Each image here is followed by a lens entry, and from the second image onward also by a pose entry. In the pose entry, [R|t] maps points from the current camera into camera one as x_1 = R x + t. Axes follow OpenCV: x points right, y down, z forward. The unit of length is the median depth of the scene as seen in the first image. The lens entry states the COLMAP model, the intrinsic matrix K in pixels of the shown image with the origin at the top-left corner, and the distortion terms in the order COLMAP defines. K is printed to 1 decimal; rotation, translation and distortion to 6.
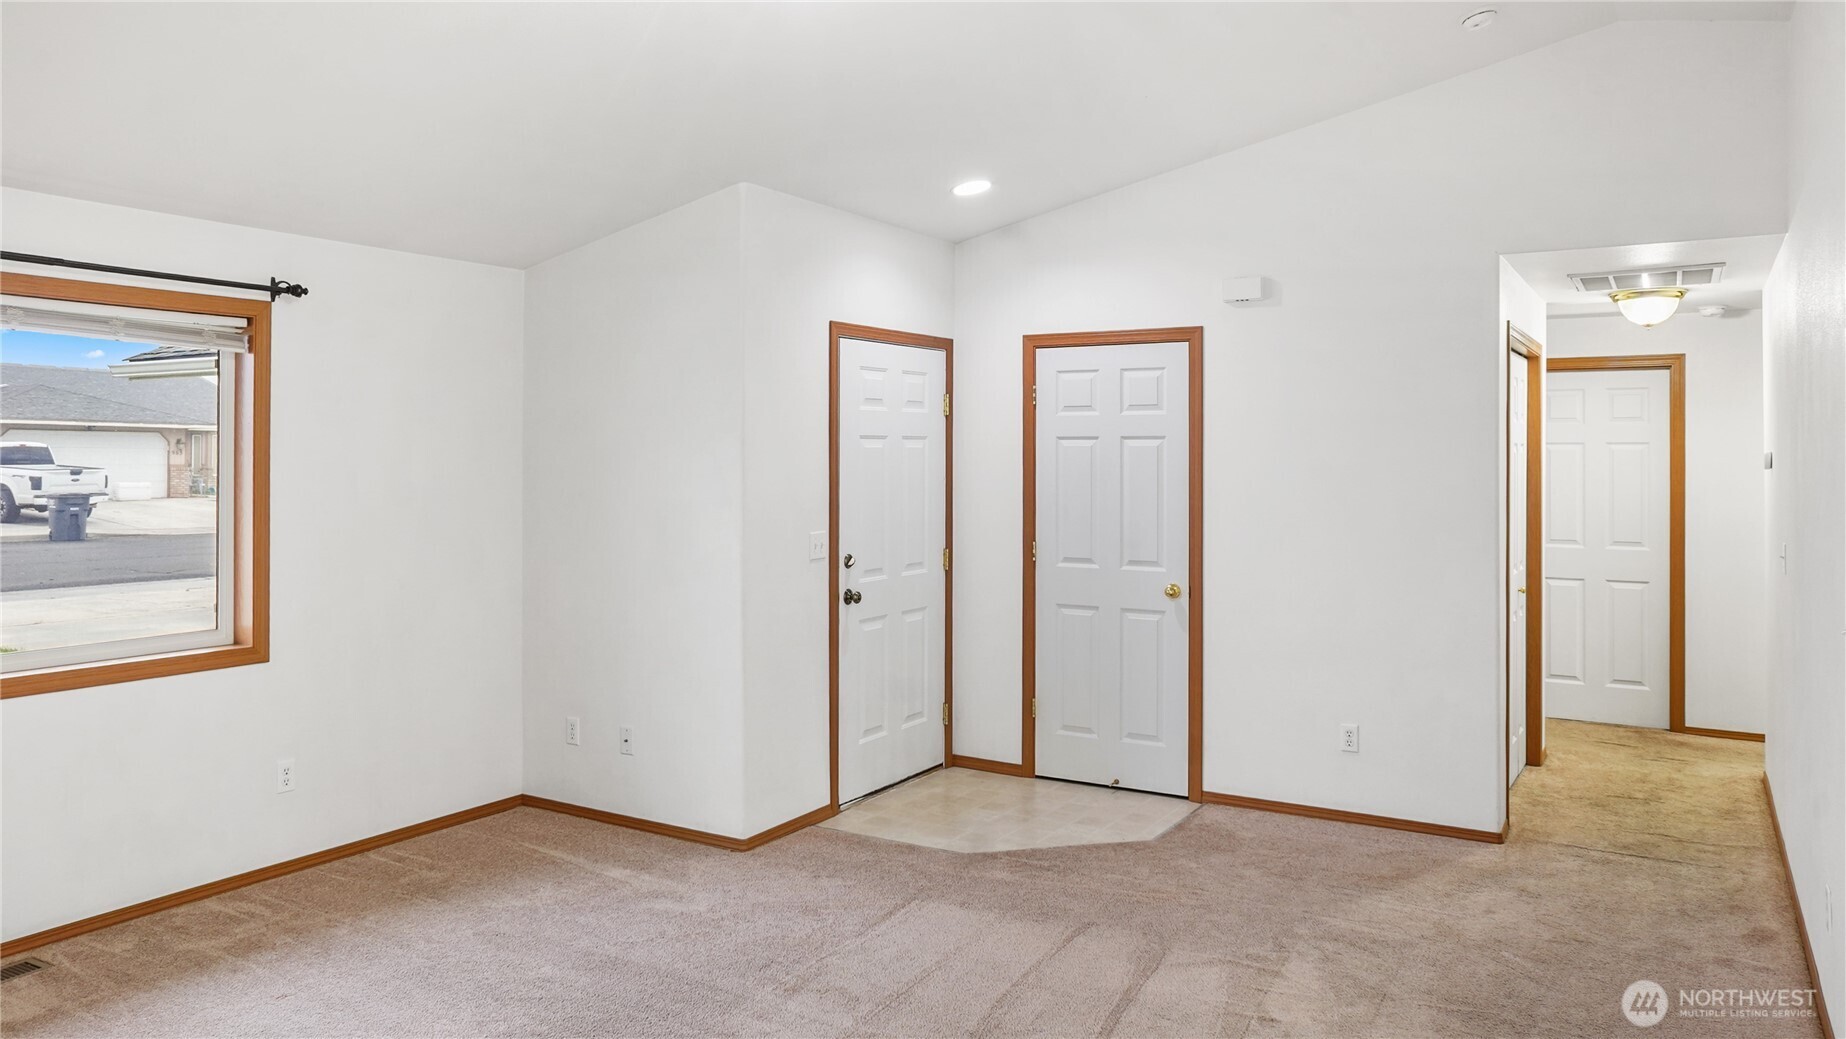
lens RADIAL K [[1290.8, 0, 921.8], [0, 1290.8, 469.5], [0, 0, 1]] dist [-0.064019, 0.065573]
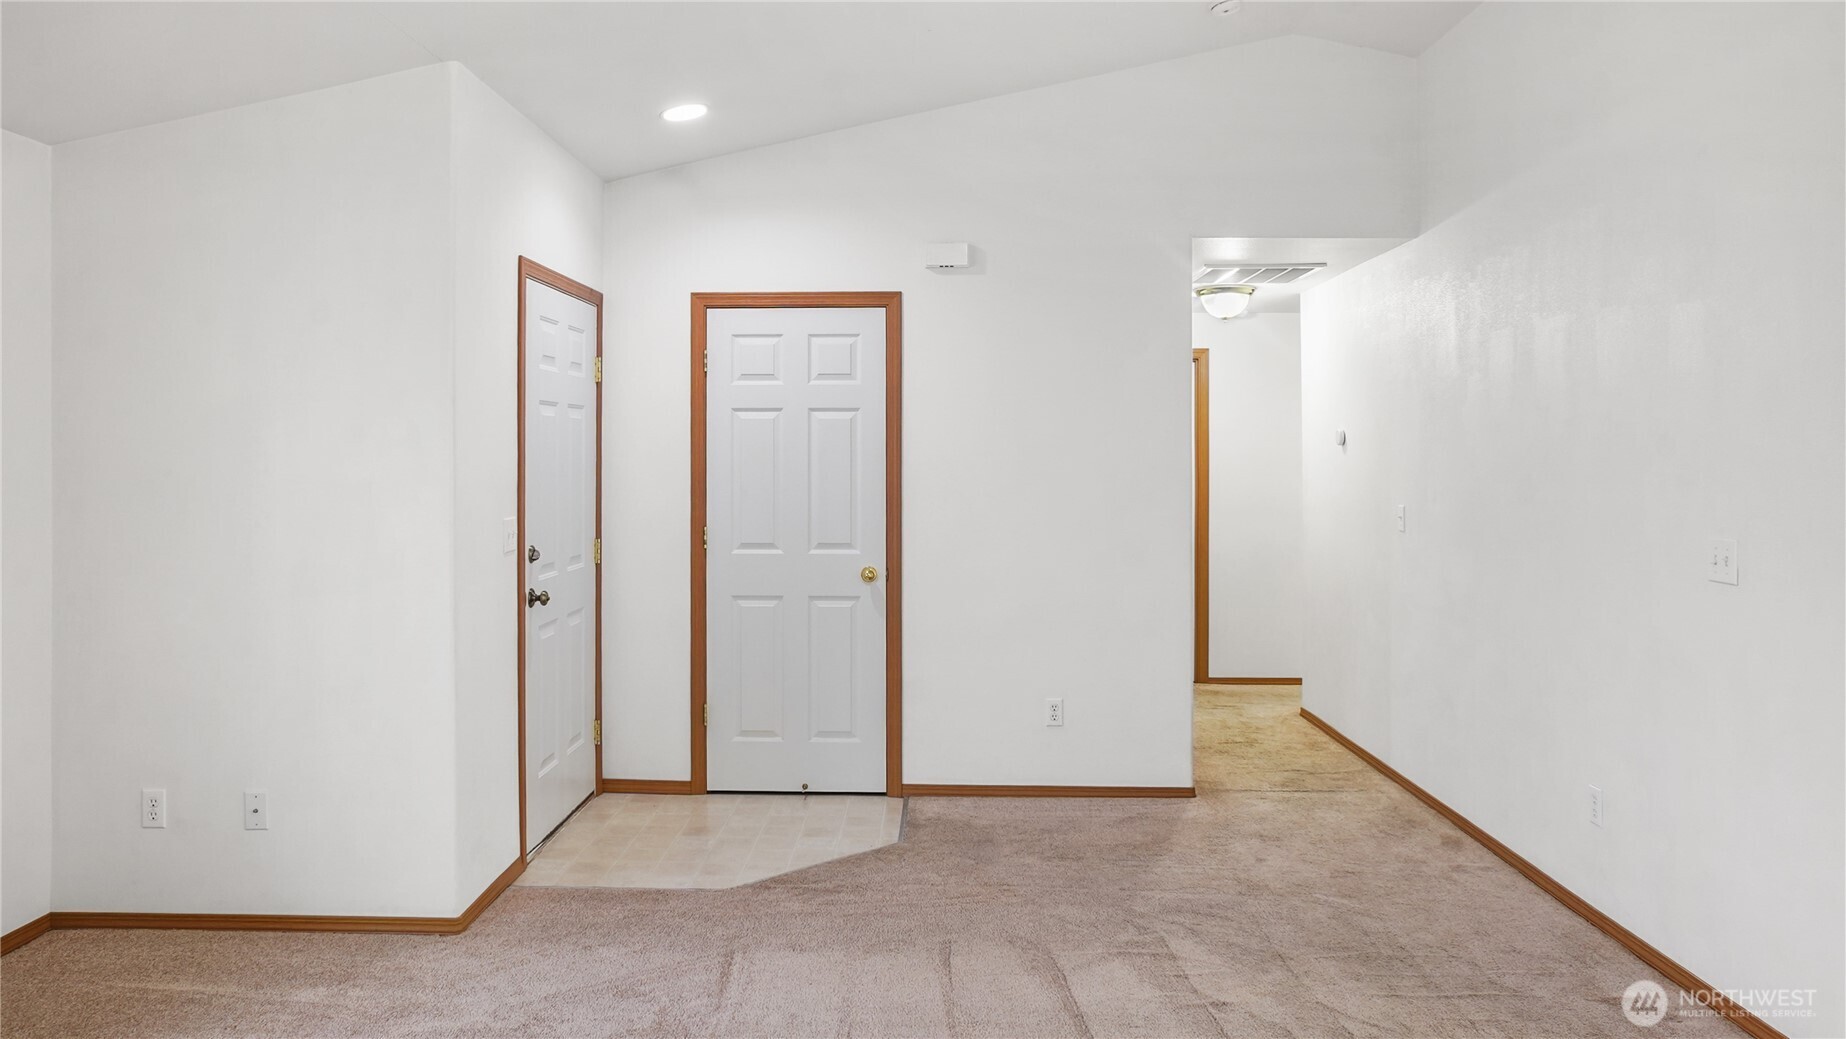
lens RADIAL K [[1290.8, 0, 921.8], [0, 1290.8, 469.5], [0, 0, 1]] dist [-0.064019, 0.065573]
pose [[0.867026, -0.006172, 0.498224, -0.247878], [0.006431, 0.999979, 0.001196, 0.018408], [-0.498221, 0.002167, 0.867047, 0.177690]]
